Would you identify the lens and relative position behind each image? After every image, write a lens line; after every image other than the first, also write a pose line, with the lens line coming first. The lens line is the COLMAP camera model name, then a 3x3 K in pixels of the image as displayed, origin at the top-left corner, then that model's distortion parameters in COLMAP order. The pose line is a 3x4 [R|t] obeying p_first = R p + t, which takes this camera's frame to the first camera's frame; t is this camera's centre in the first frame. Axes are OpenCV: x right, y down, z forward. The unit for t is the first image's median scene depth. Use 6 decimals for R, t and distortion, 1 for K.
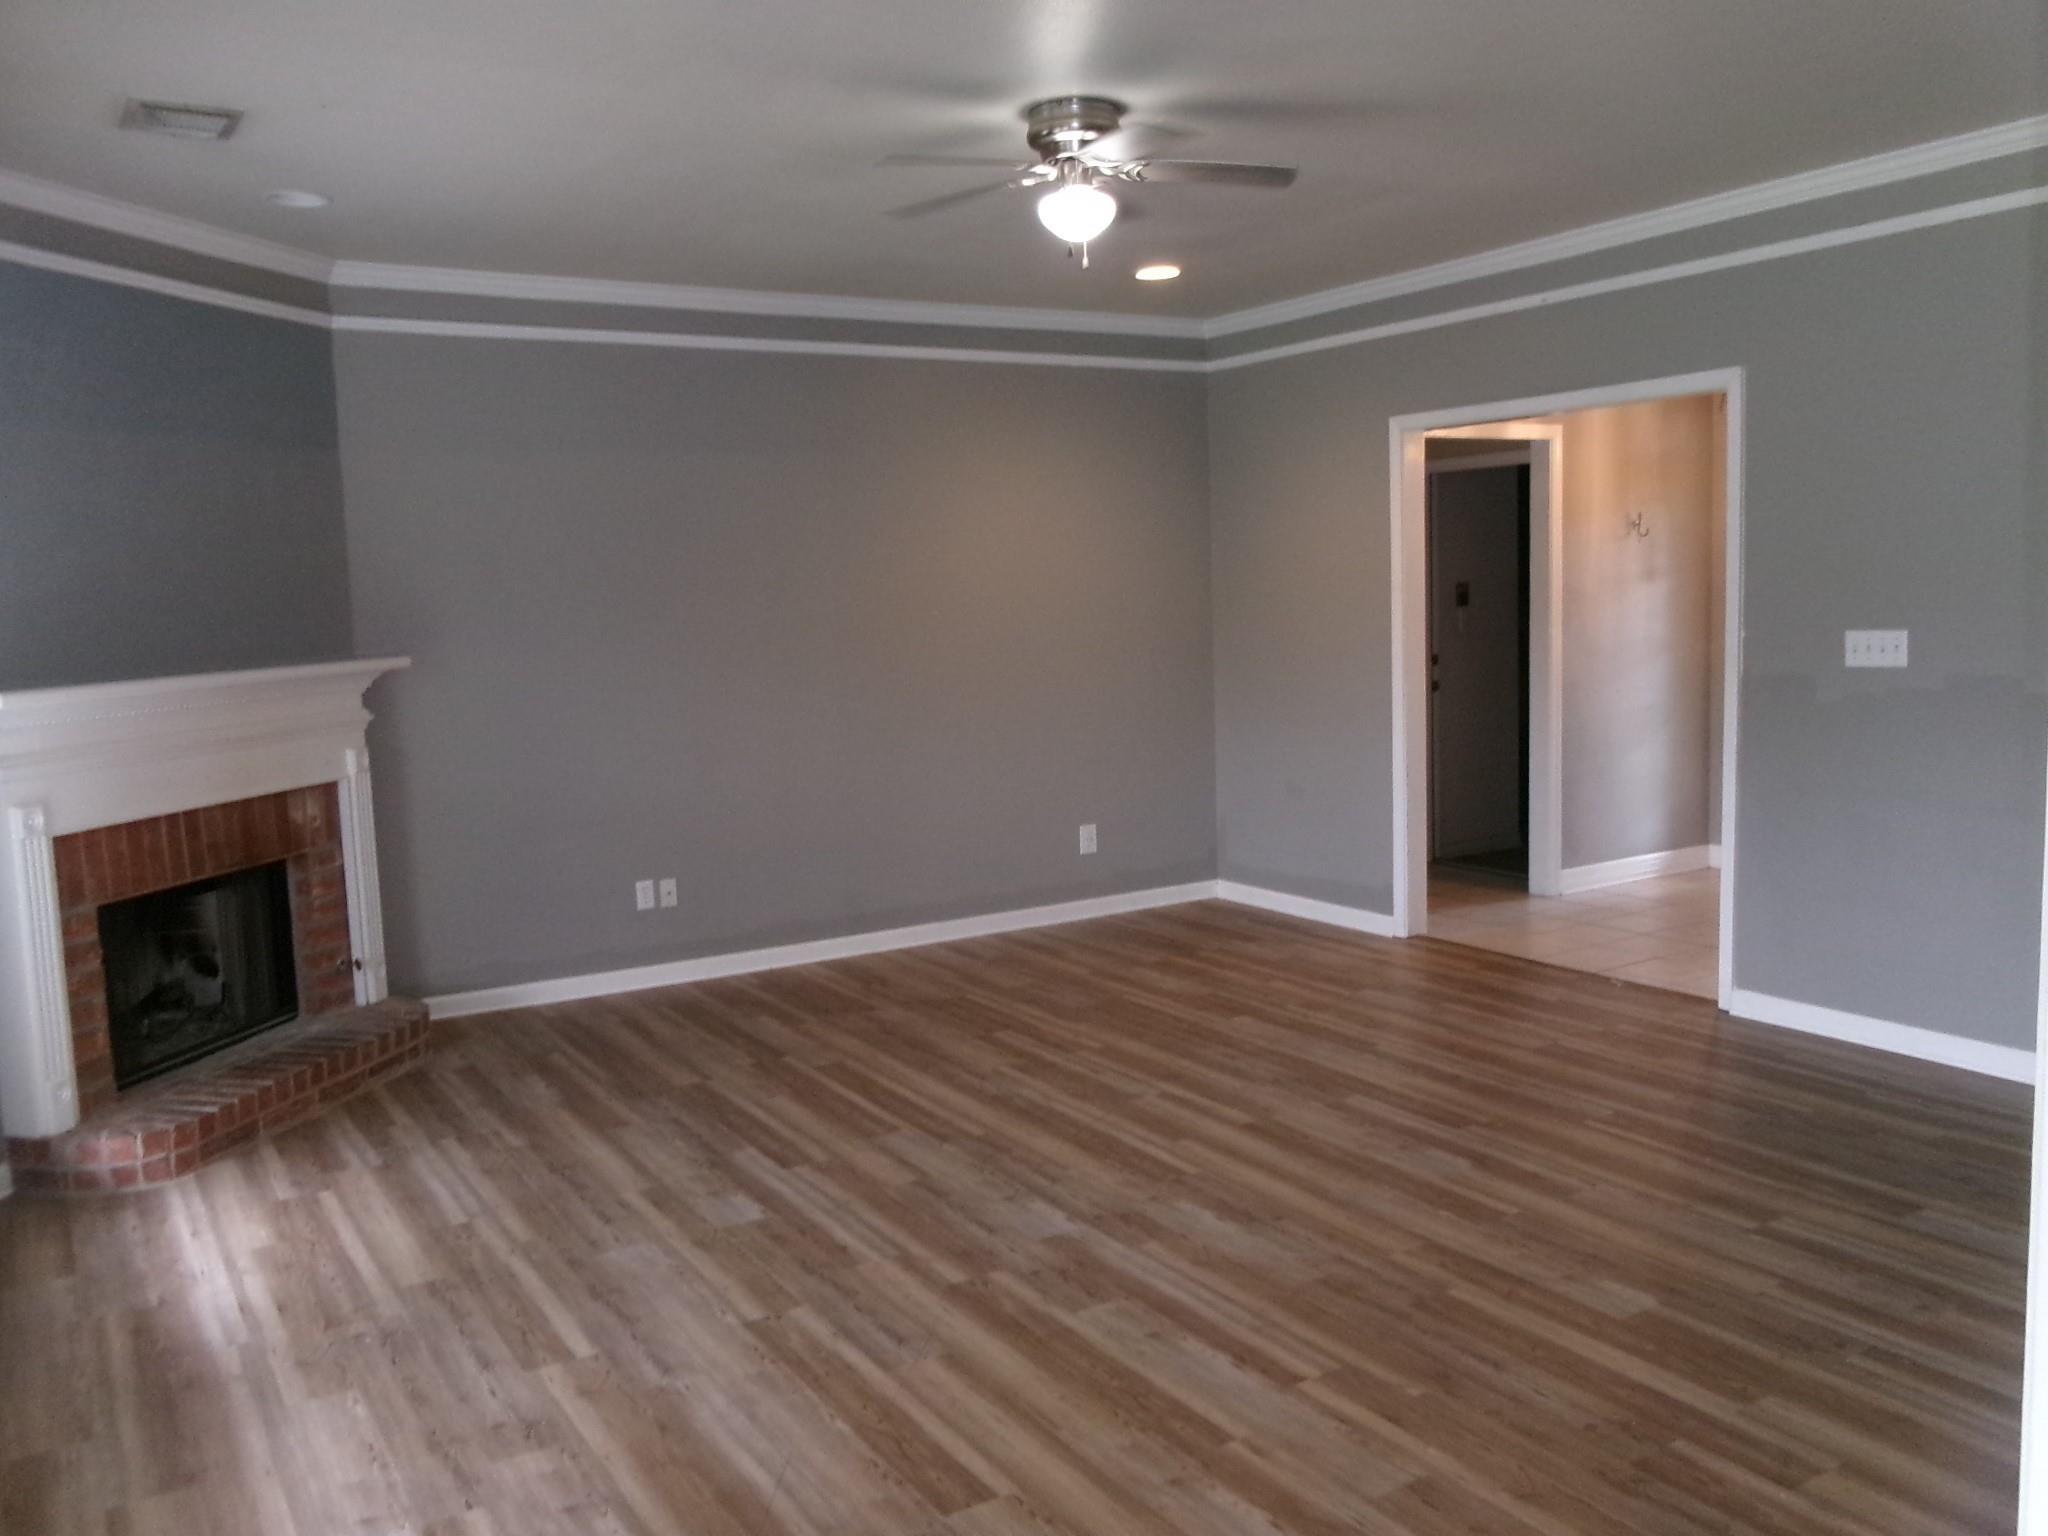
lens RADIAL K [[1663.5, 0, 1034.0], [0, 1663.5, 770.6], [0, 0, 1]] dist [-0.011524, 0.000619]
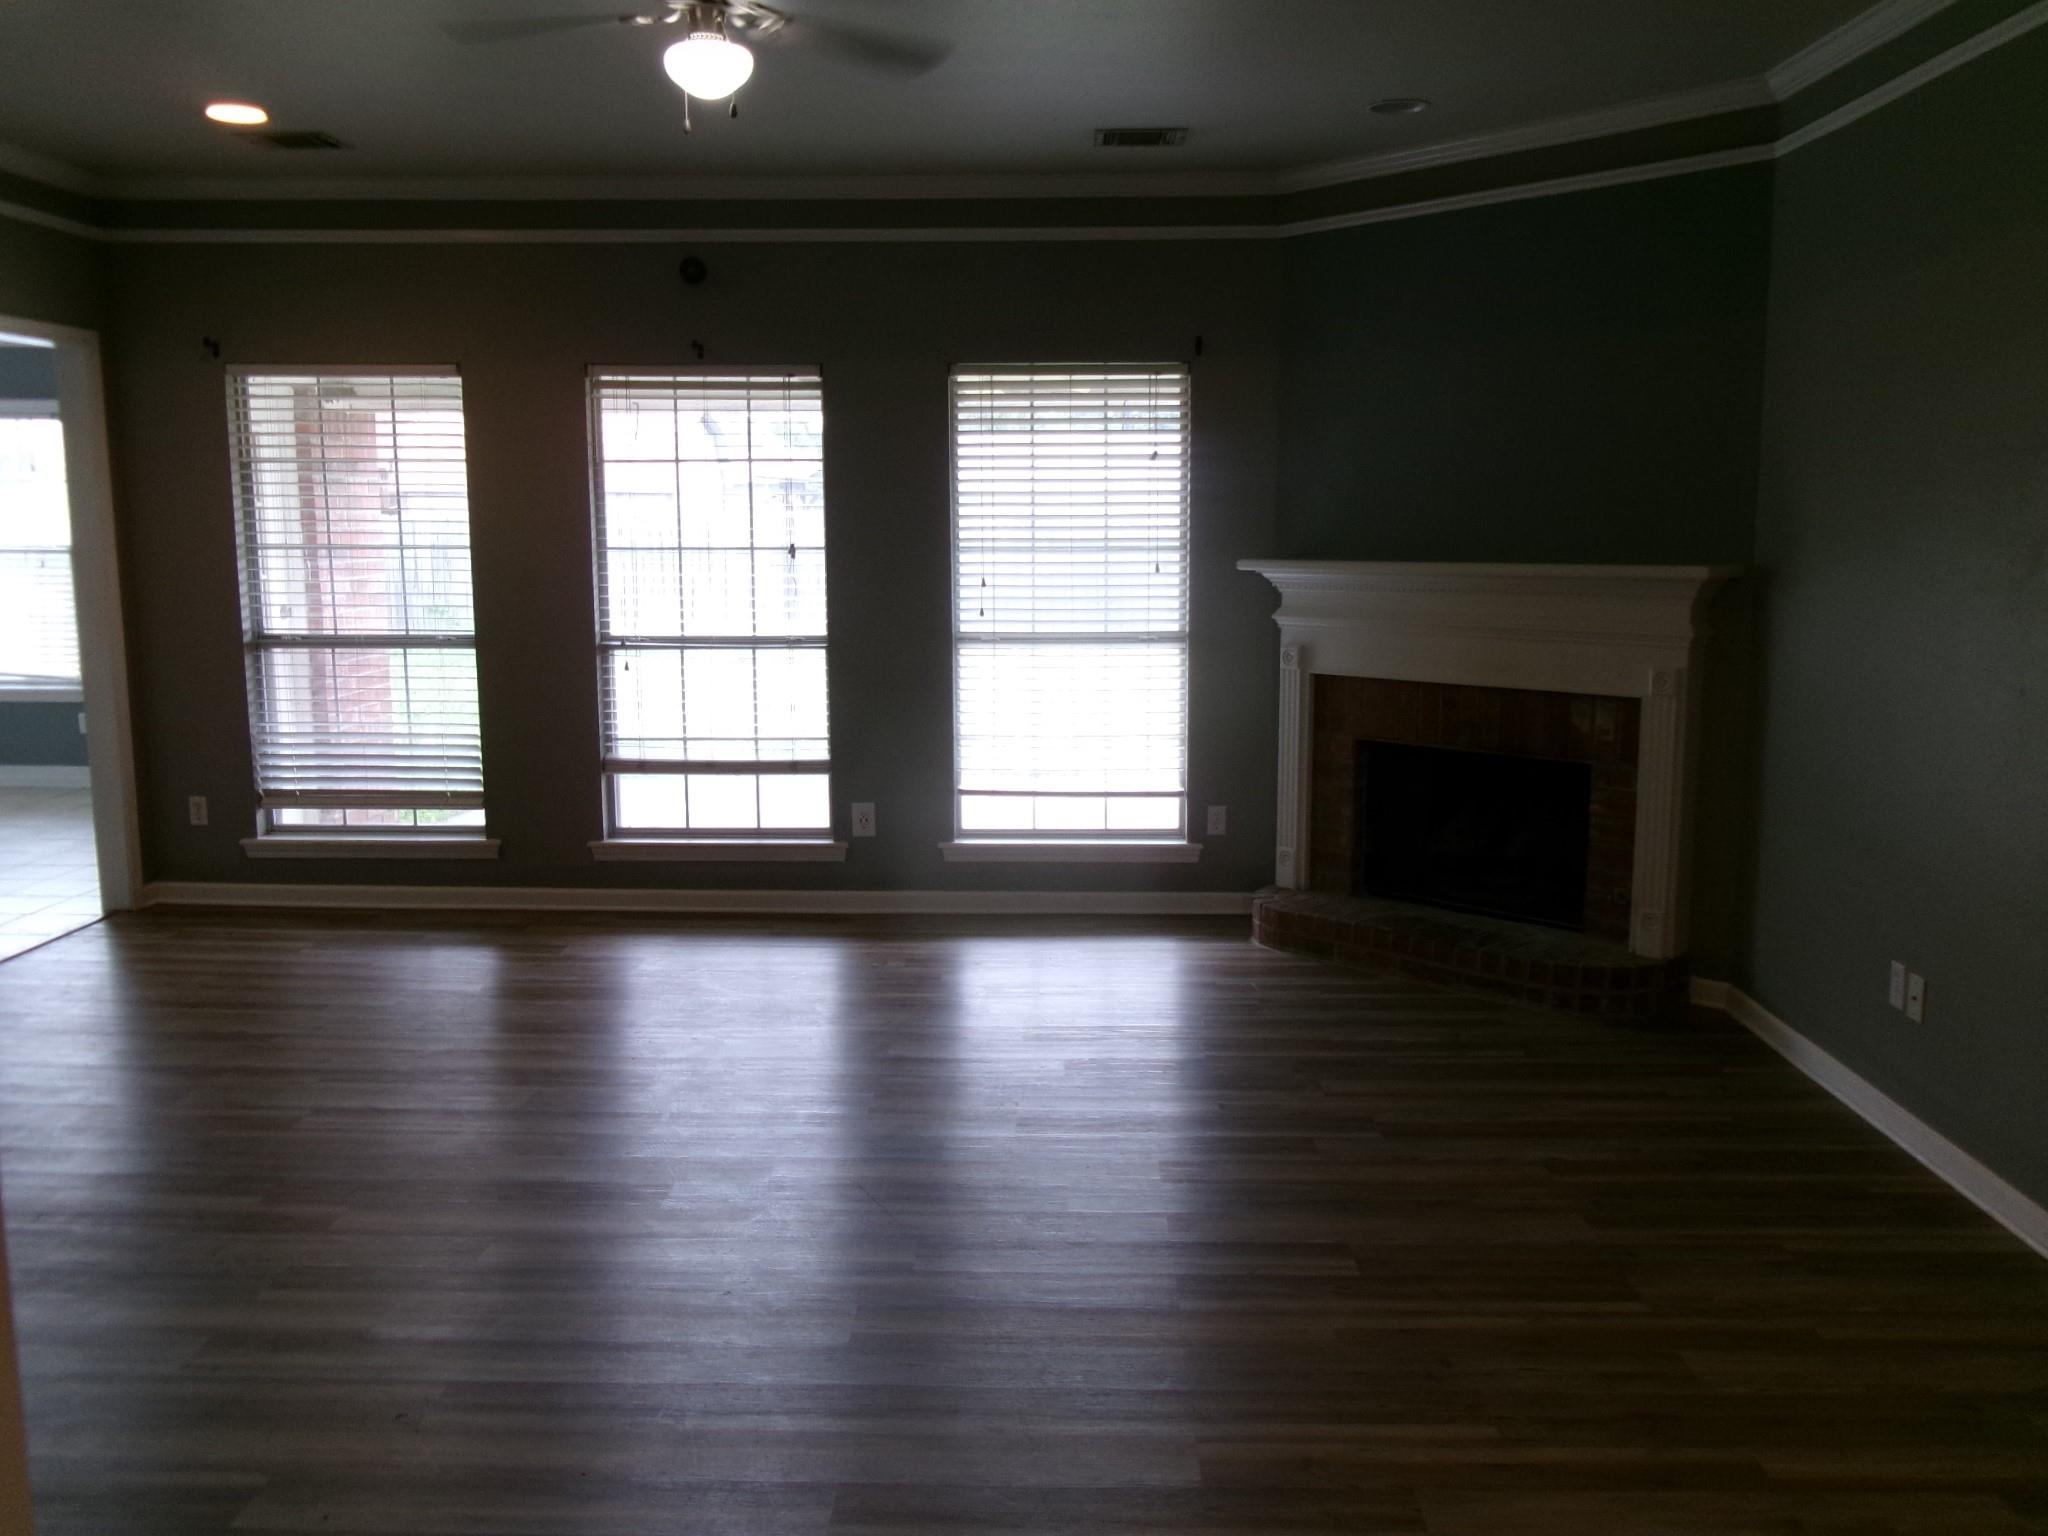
lens RADIAL K [[1663.5, 0, 1034.0], [0, 1663.5, 770.6], [0, 0, 1]] dist [-0.011524, 0.000619]
pose [[-0.561914, 0.151082, -0.813282, 0.541045], [-0.072421, 0.970419, 0.230310, -0.150882], [0.824019, 0.188314, -0.534350, 1.323866]]
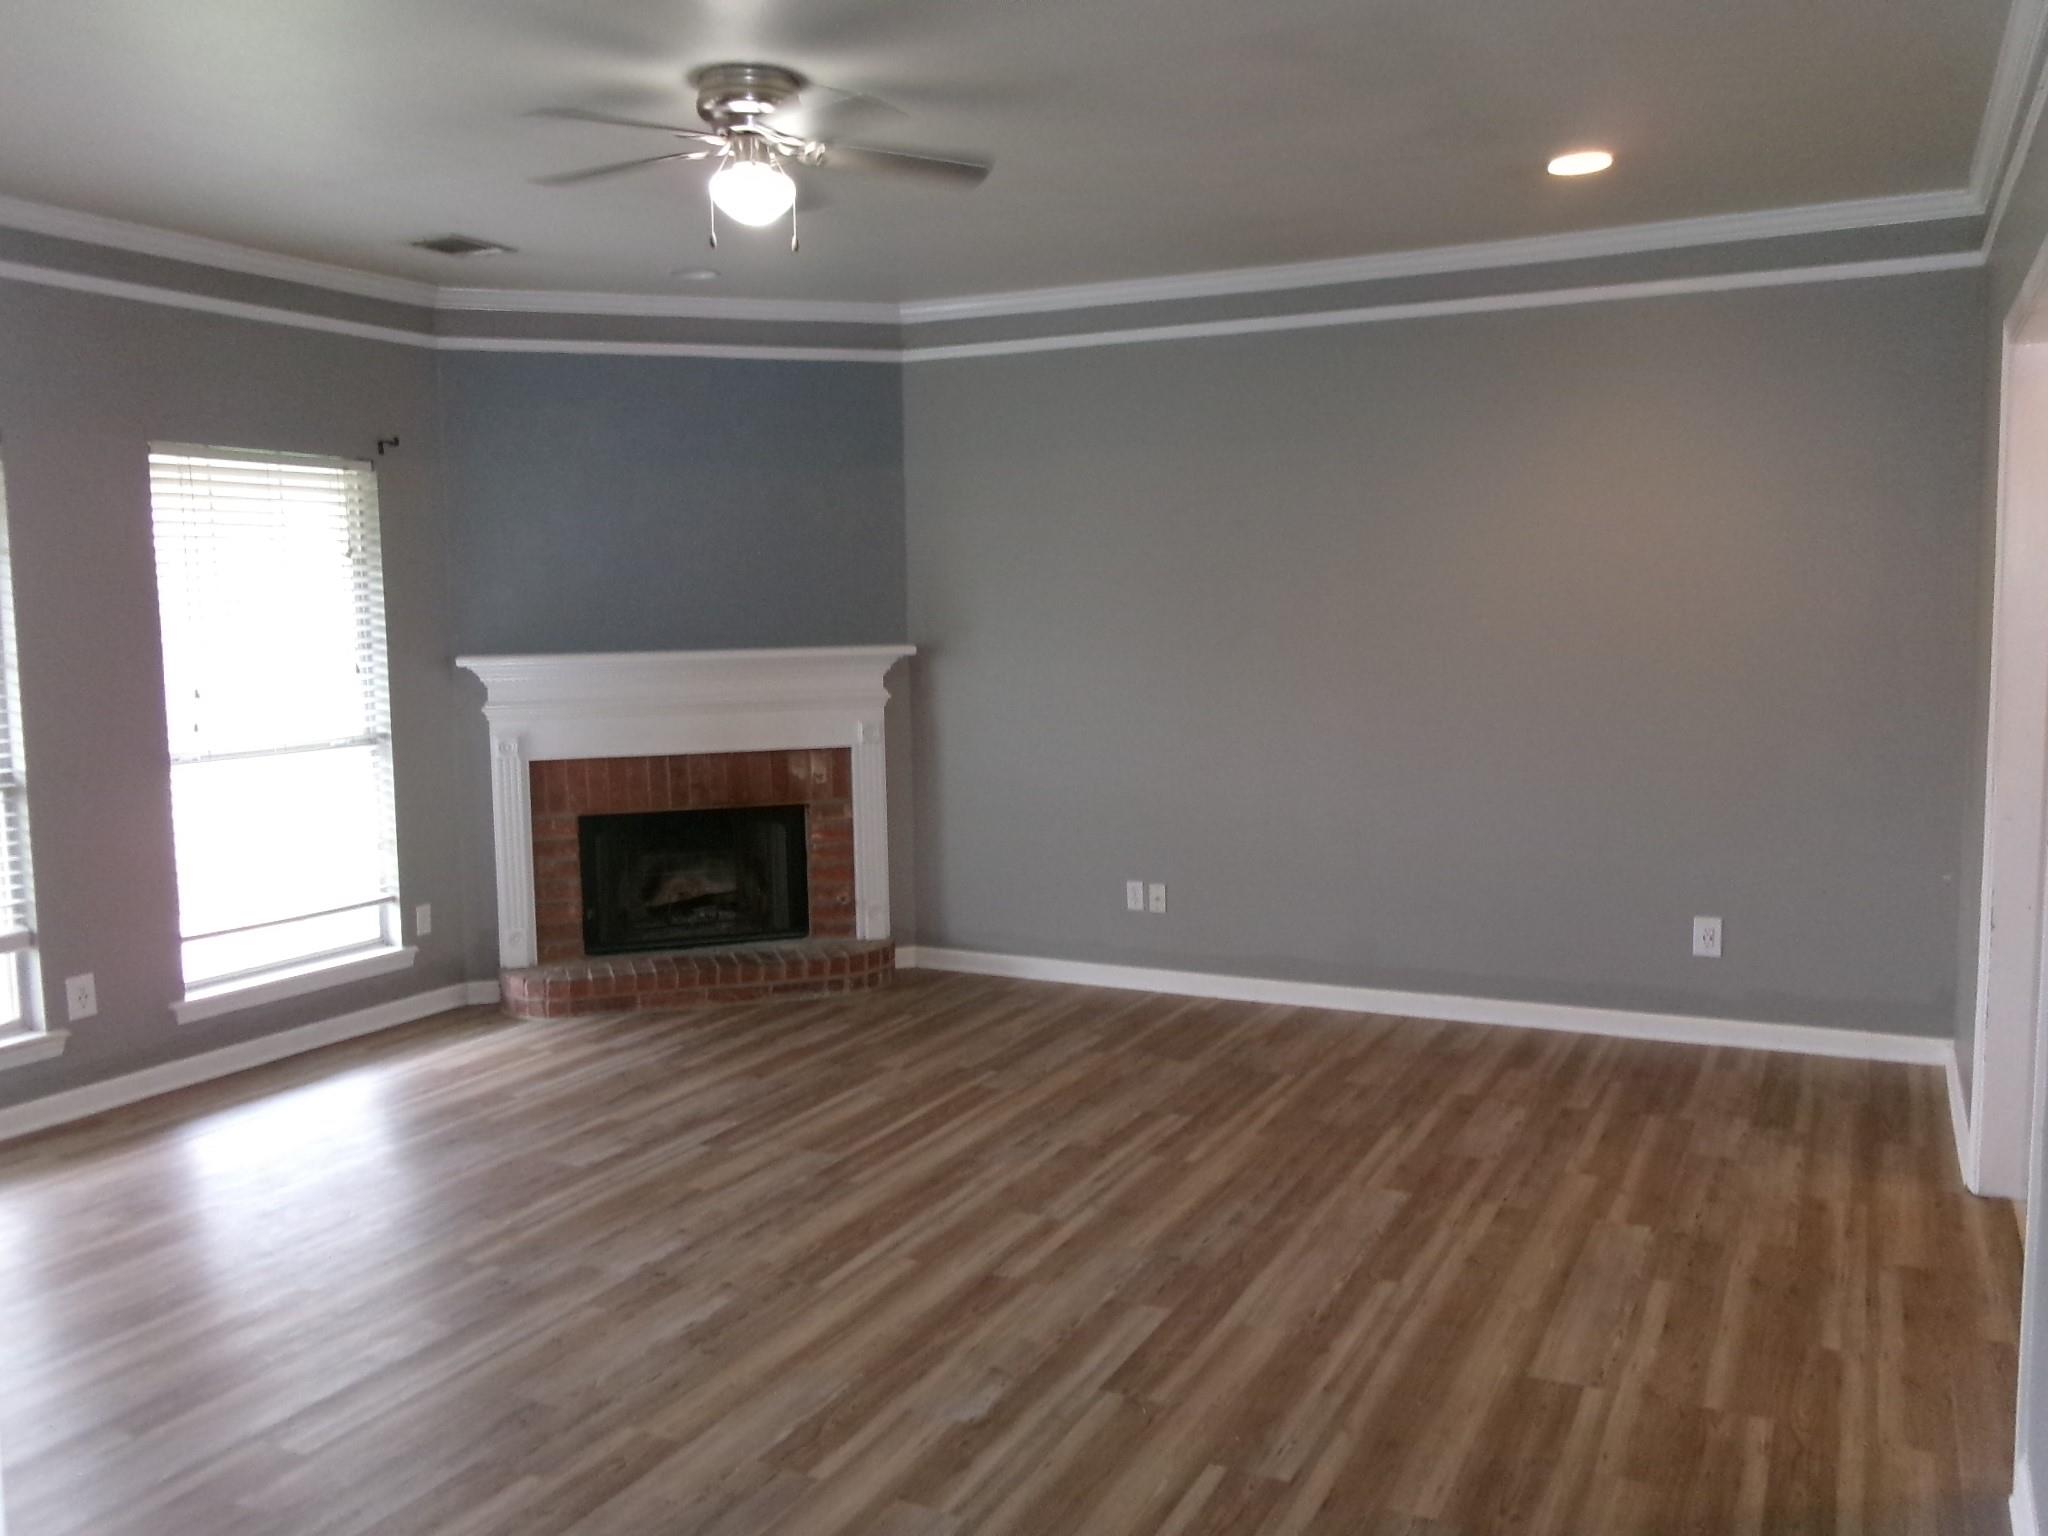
lens RADIAL K [[1663.5, 0, 1034.0], [0, 1663.5, 770.6], [0, 0, 1]] dist [-0.011524, 0.000619]
pose [[0.504182, 0.104023, -0.857310, 0.726630], [-0.094519, 0.993402, 0.064950, -0.072979], [0.858410, 0.048286, 0.510687, 0.551640]]
